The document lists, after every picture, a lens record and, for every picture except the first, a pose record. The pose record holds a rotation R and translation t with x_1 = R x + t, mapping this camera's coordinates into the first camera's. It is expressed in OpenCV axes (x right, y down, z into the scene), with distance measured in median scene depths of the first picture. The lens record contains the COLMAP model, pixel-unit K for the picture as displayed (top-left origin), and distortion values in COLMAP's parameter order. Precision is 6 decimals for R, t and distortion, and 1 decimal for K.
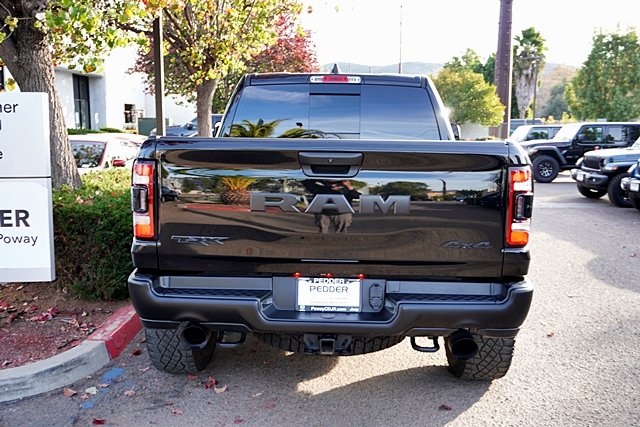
lens RADIAL K [[615.4, 0, 320.0], [0, 615.4, 213.5], [0, 0, 1]] dist [-0.004528, -0.003962]
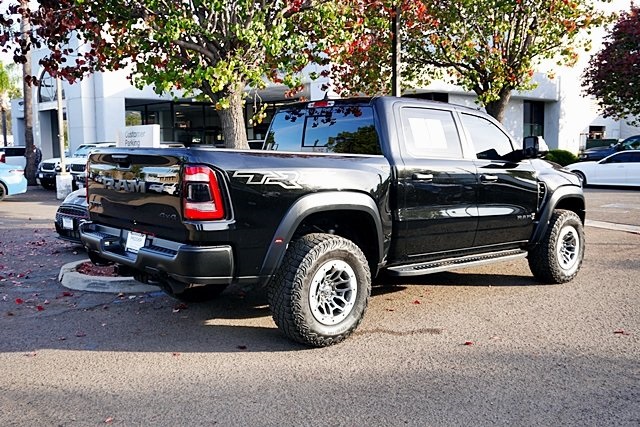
lens RADIAL K [[615.4, 0, 320.0], [0, 615.4, 213.5], [0, 0, 1]] dist [-0.004528, -0.003962]
pose [[0.678927, 0.053027, -0.732289, 0.874202], [-0.081812, 0.996641, -0.003681, 0.010584], [0.729634, 0.062409, 0.680984, 0.130371]]
